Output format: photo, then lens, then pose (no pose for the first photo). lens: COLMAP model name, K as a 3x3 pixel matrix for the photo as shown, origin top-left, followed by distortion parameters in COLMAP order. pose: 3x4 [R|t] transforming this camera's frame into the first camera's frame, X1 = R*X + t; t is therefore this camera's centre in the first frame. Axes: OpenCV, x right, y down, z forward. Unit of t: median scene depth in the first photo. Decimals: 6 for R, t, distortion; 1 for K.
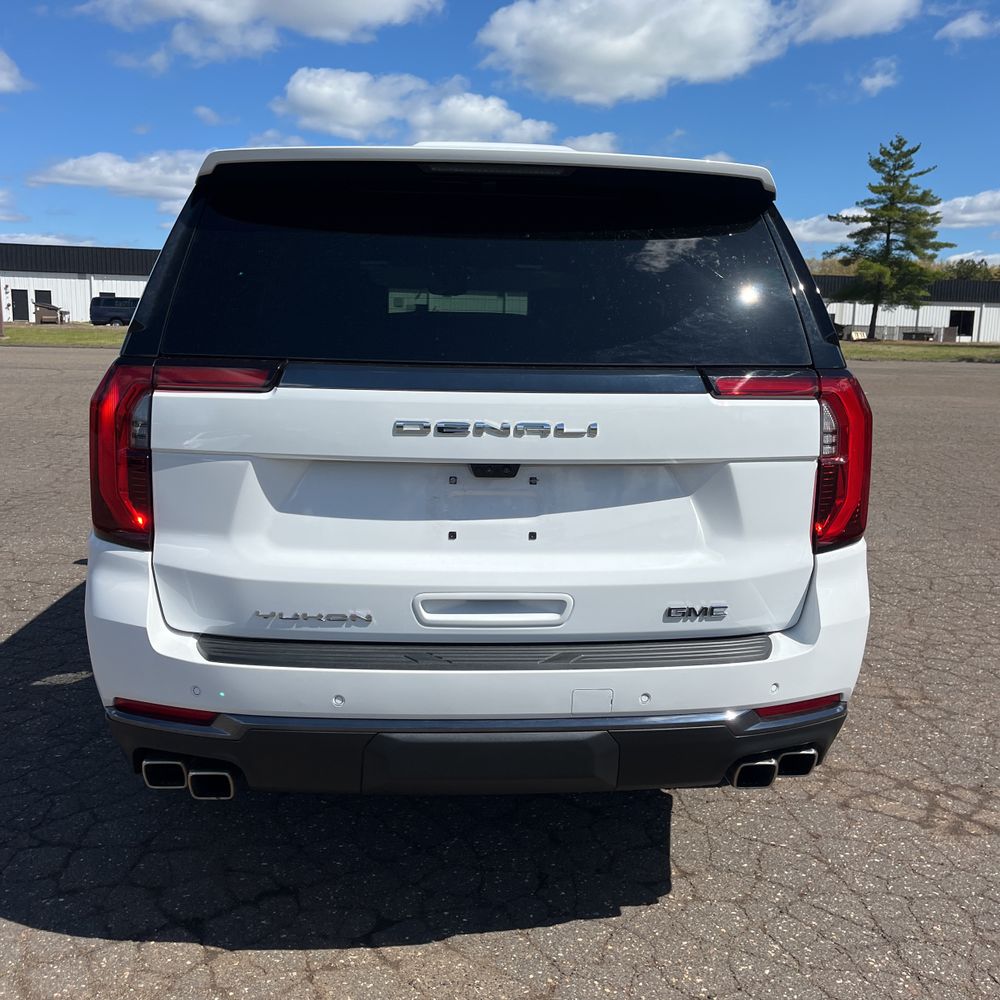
lens RADIAL K [[1019.2, 0, 501.2], [0, 1019.2, 499.3], [0, 0, 1]] dist [0.022009, 0.000000]
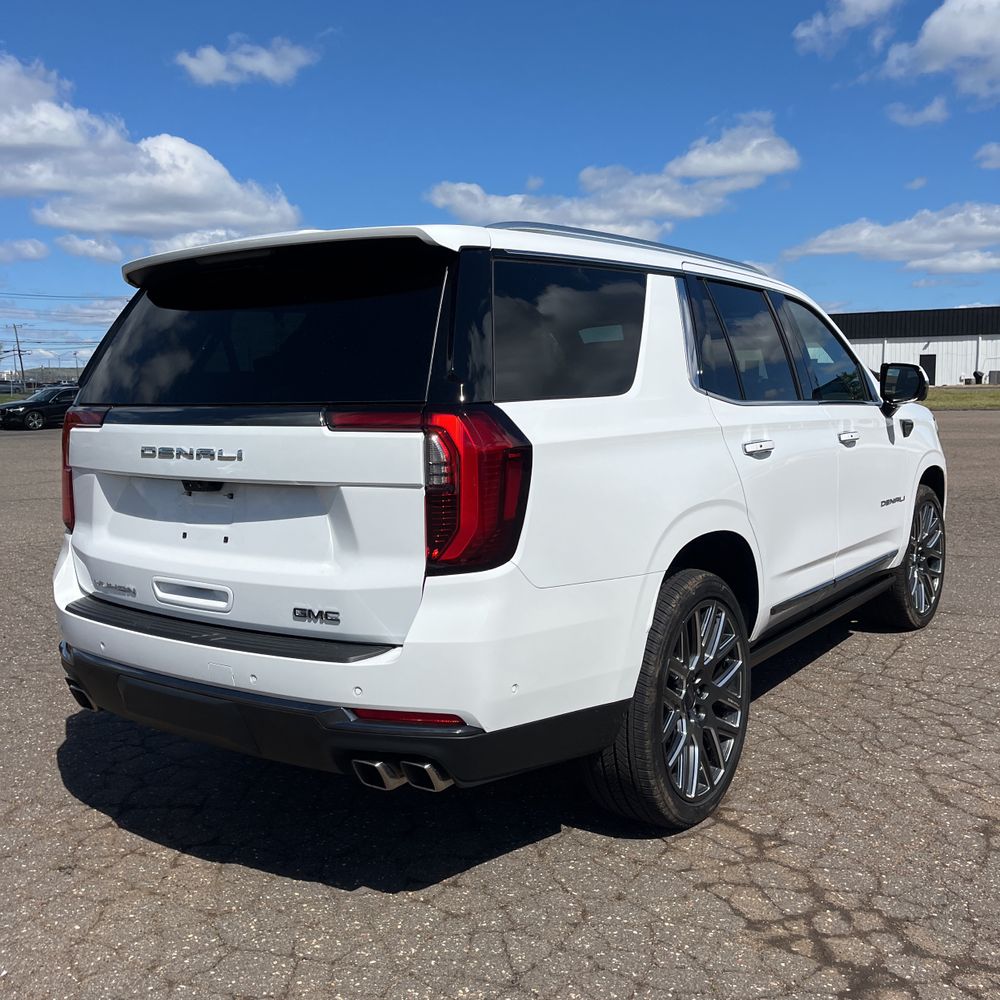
lens RADIAL K [[1019.2, 0, 478.5], [0, 1019.2, 503.2], [0, 0, 1]] dist [0.022009, 0.000000]
pose [[0.772612, 0.038487, -0.633711, 1.067932], [-0.075020, 0.996702, -0.030931, 0.007007], [0.630431, 0.071438, 0.772951, 0.218365]]
